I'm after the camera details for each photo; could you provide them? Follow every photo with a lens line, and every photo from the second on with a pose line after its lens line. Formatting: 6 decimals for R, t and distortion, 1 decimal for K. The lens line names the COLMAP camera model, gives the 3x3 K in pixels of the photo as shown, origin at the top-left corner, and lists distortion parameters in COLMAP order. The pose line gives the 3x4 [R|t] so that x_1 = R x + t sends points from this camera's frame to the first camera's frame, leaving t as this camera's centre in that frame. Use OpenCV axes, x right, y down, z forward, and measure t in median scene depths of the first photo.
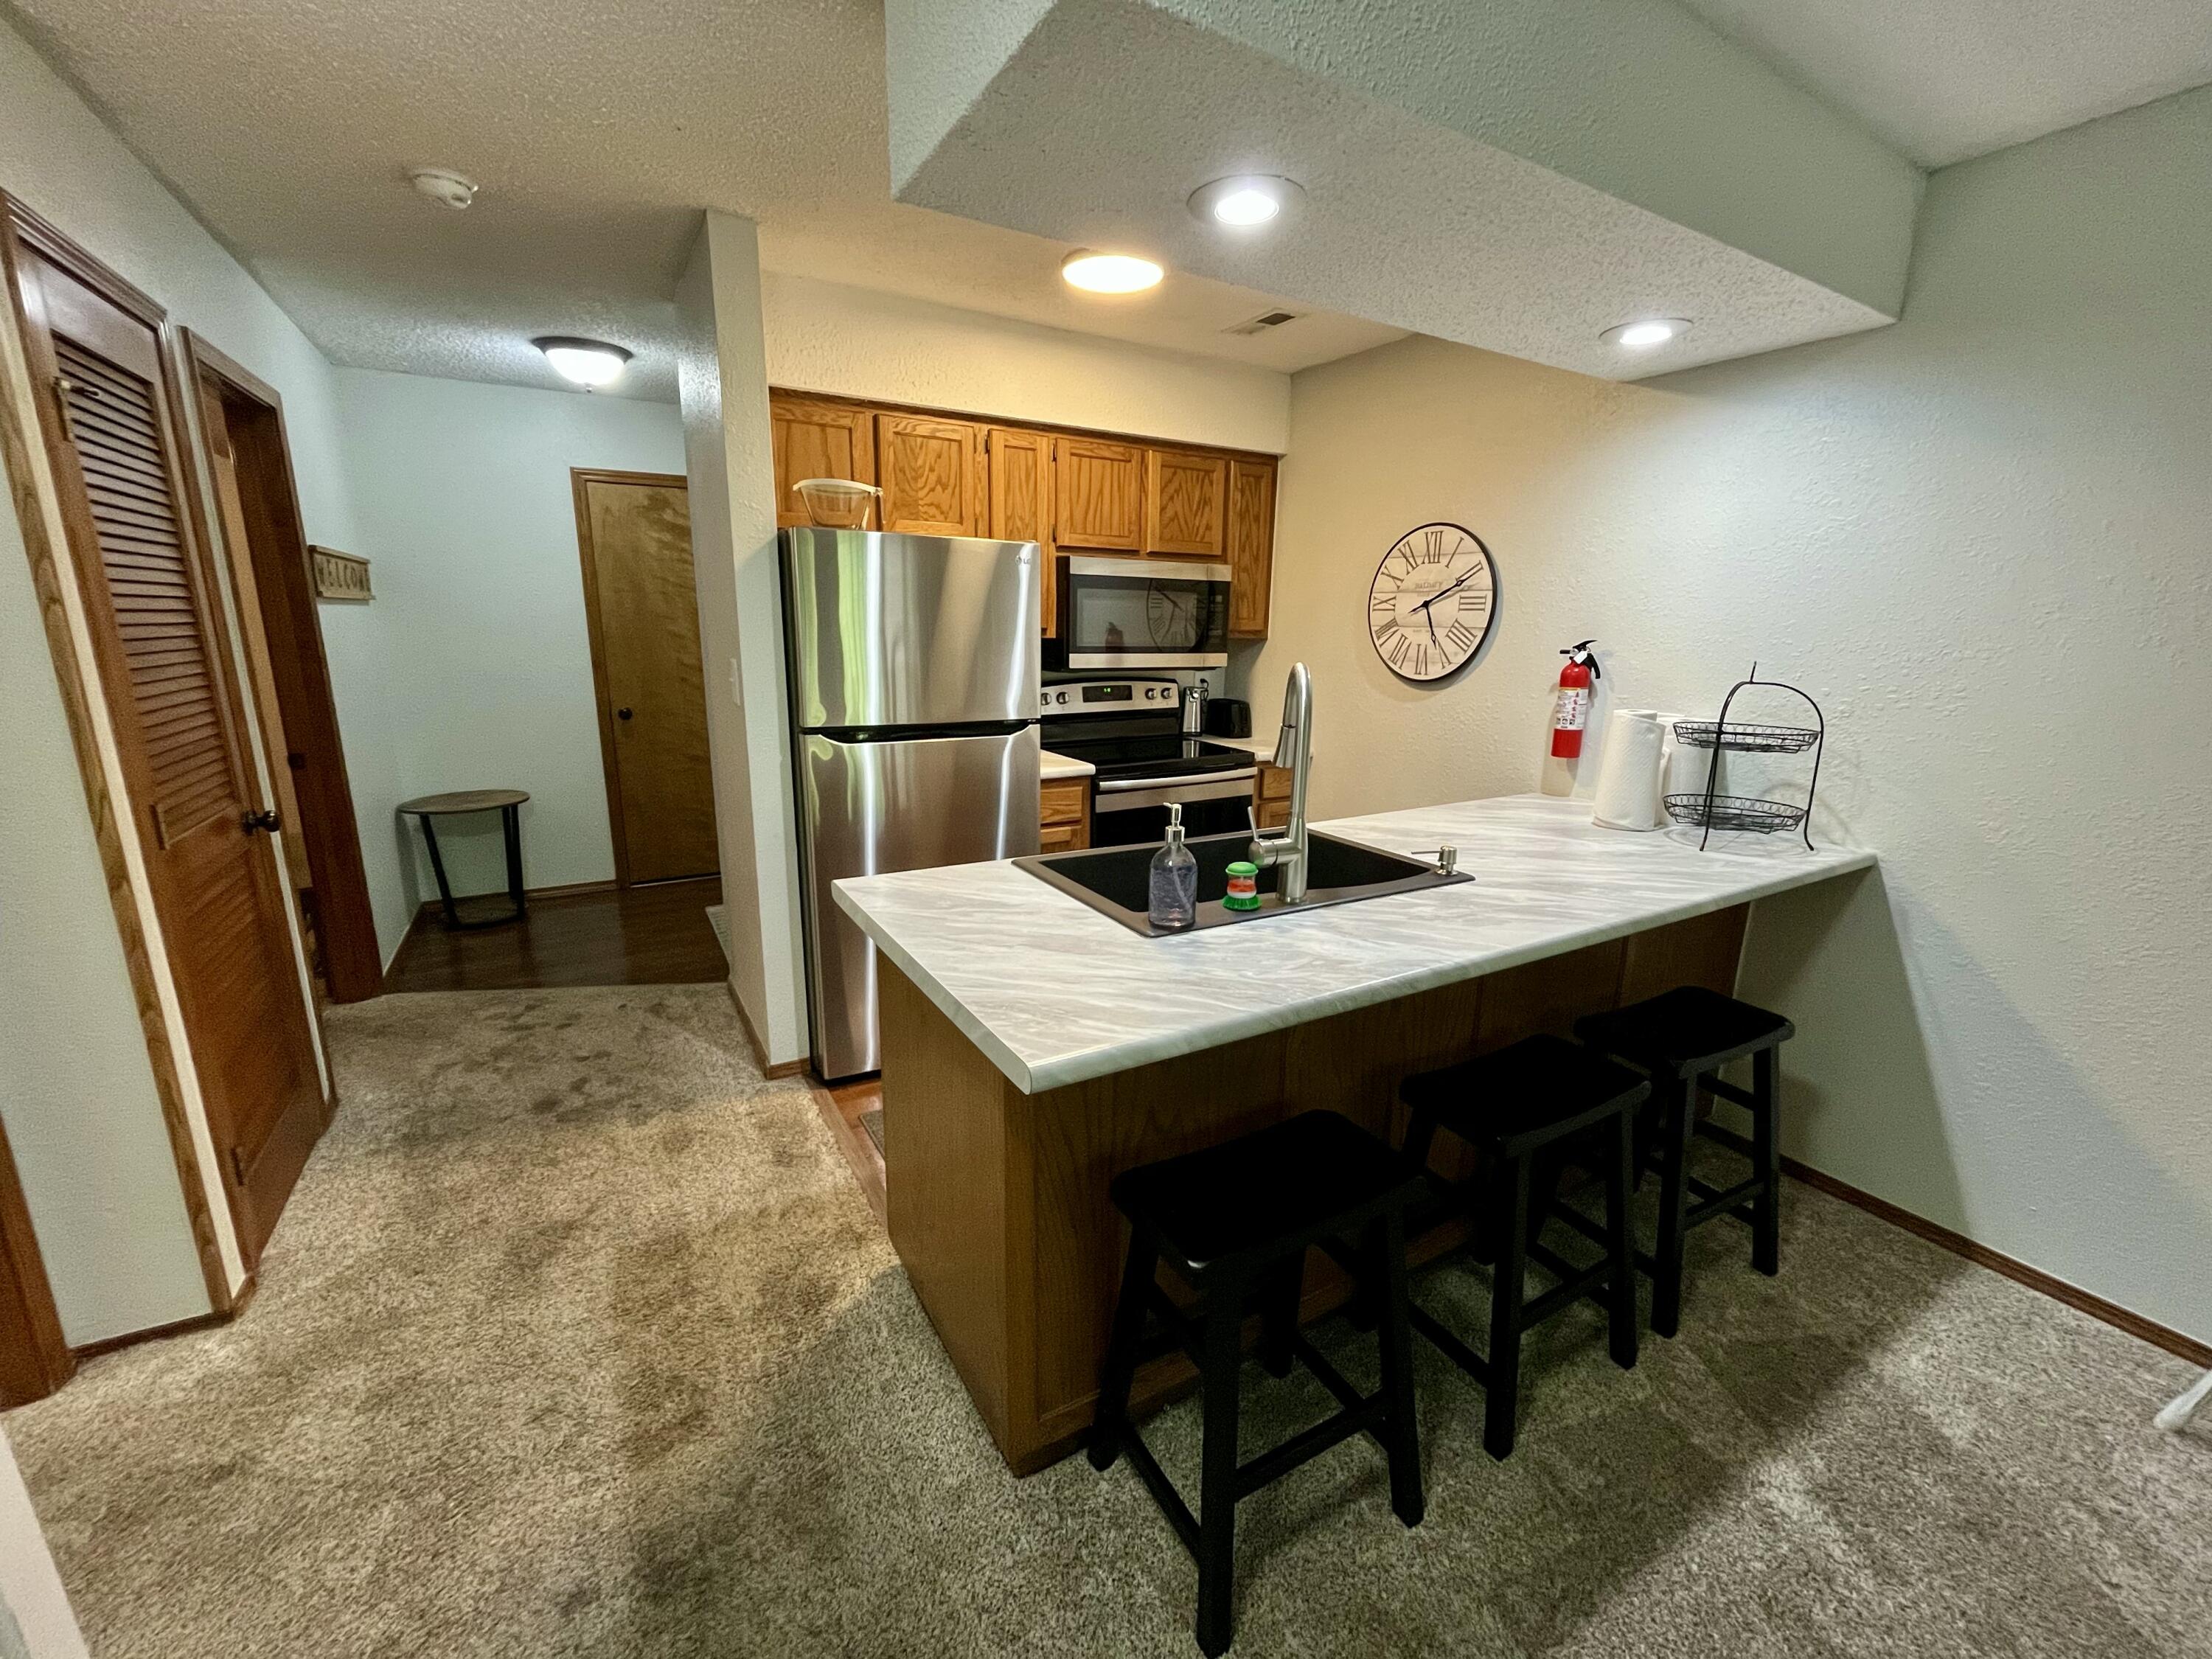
lens RADIAL K [[904.2, 0, 1106.7], [0, 904.2, 833.3], [0, 0, 1]] dist [-0.002541, -0.000086]
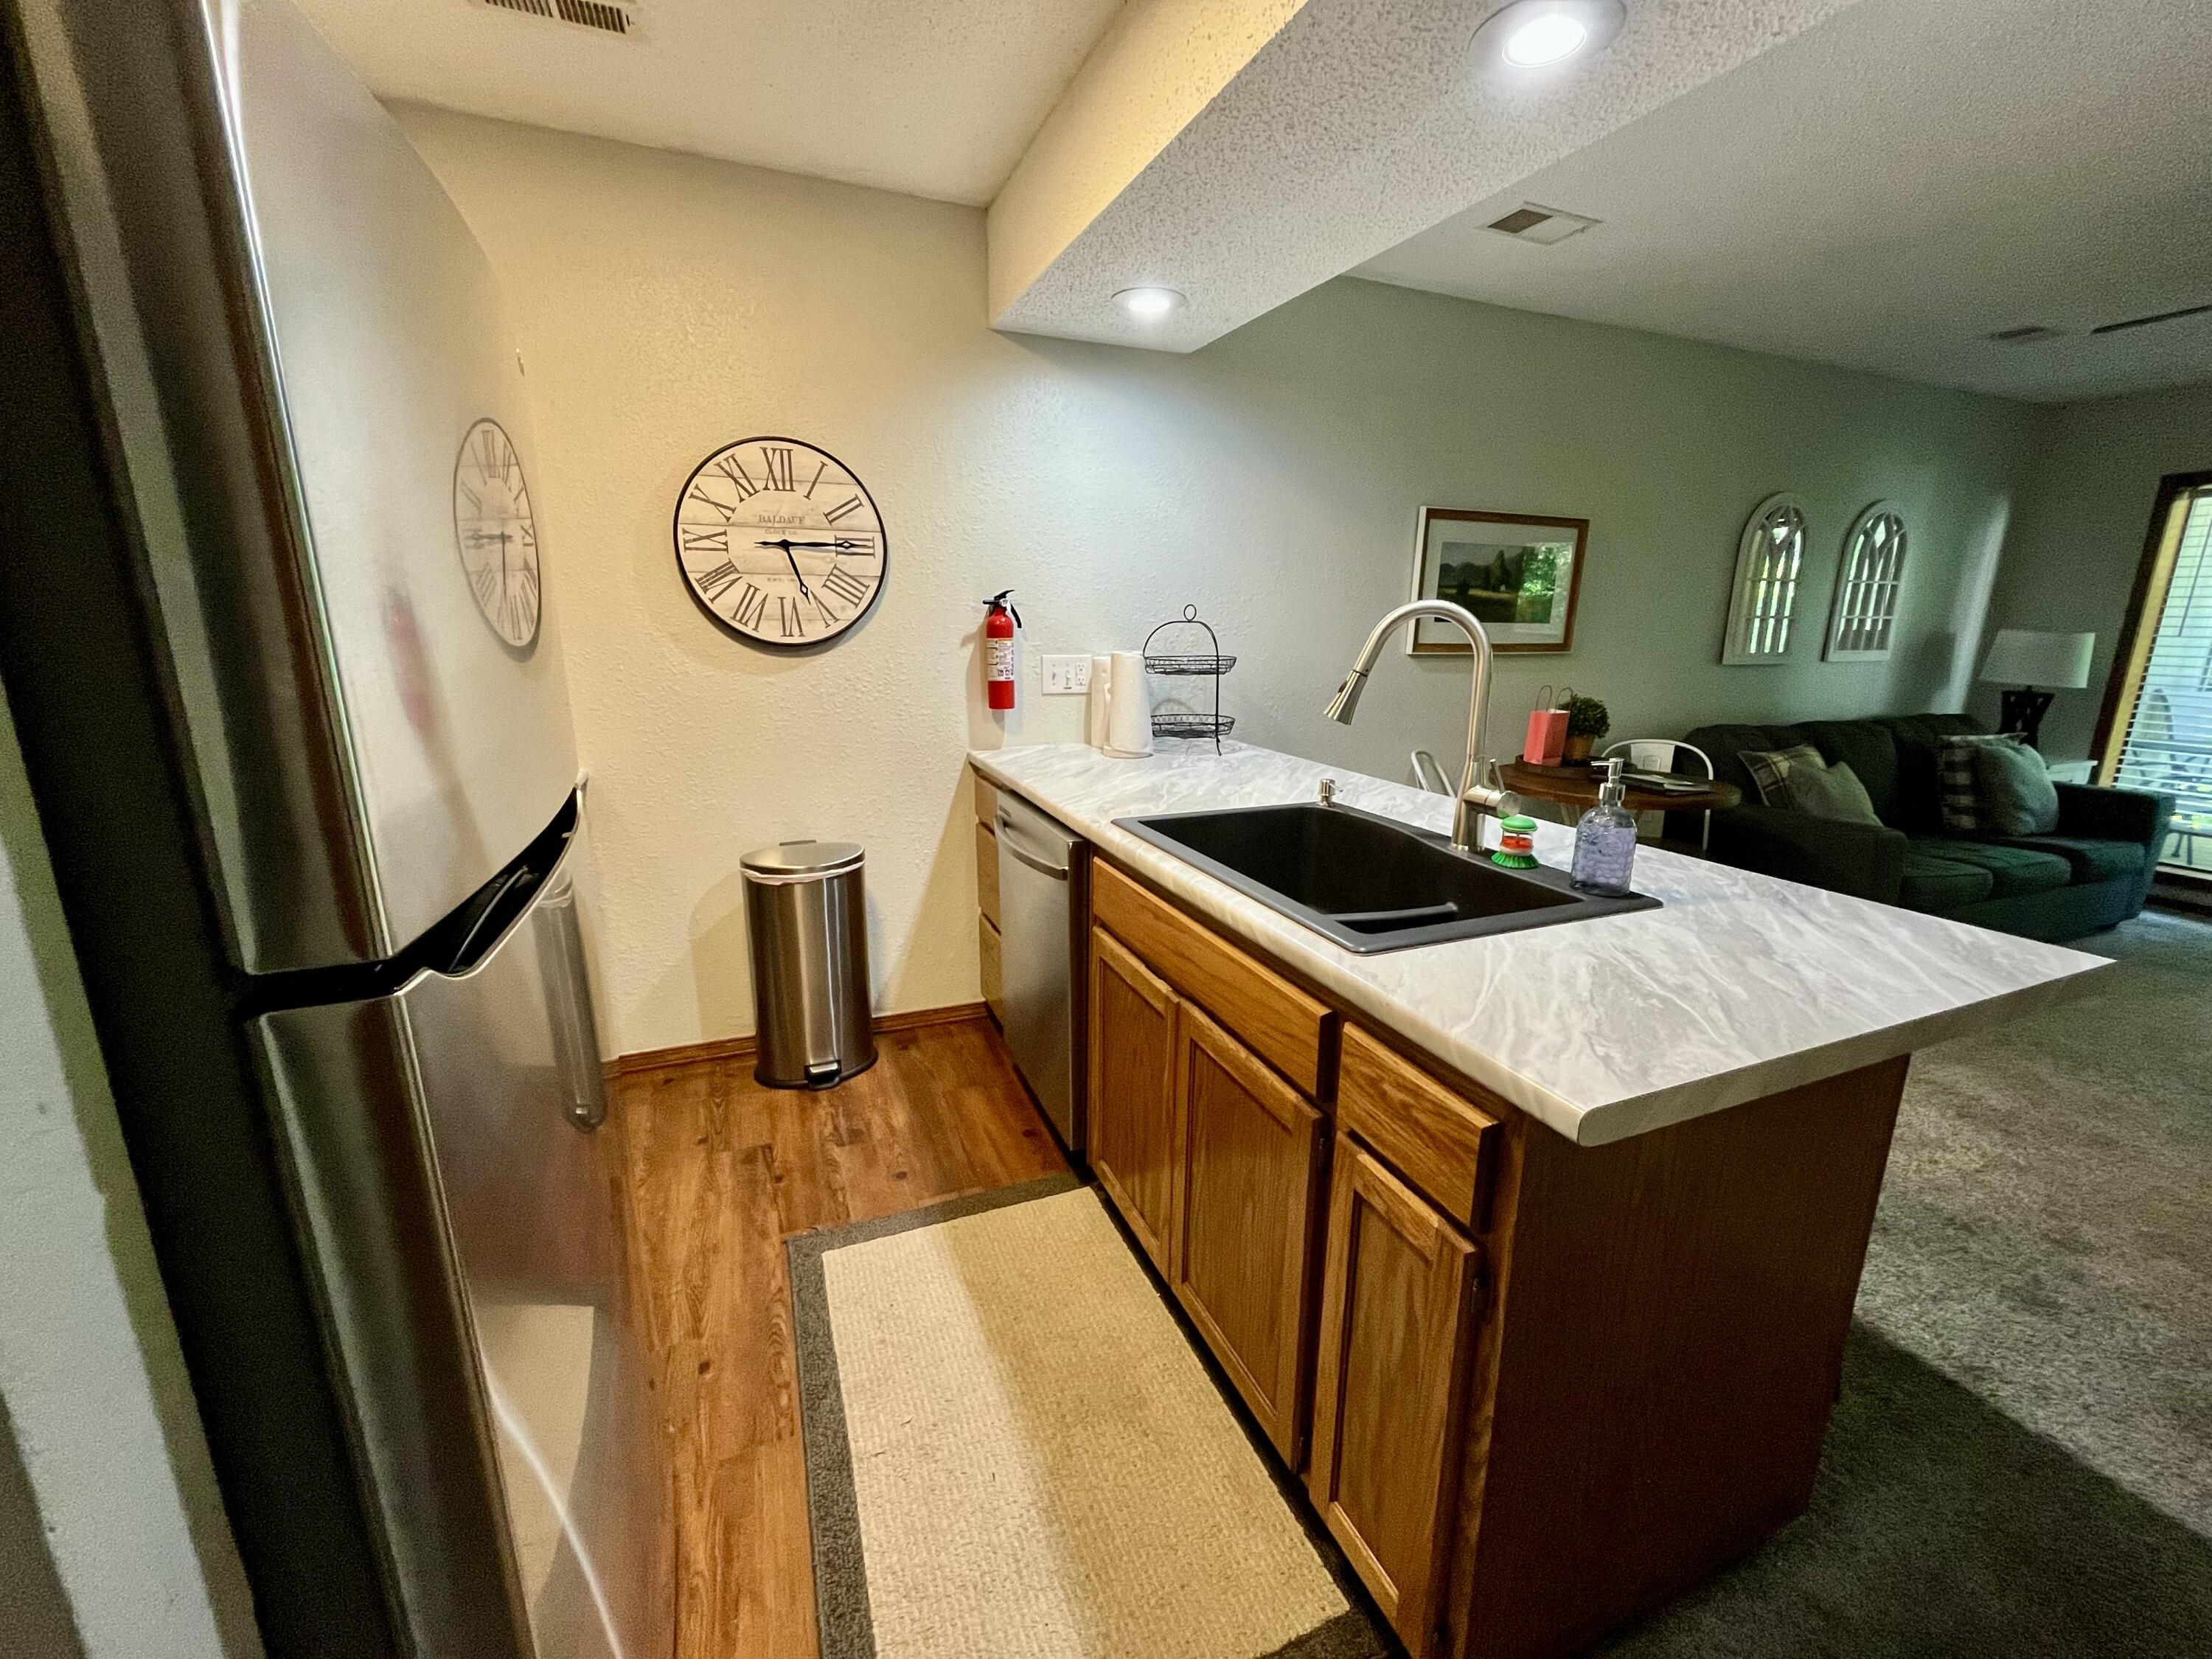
lens RADIAL K [[904.2, 0, 1118.0], [0, 904.2, 829.3], [0, 0, 1]] dist [-0.002541, -0.000086]
pose [[0.135829, -0.243934, 0.960233, -0.453407], [0.219888, 0.952465, 0.210856, -0.137261], [-0.966023, 0.182503, 0.183011, 0.705849]]
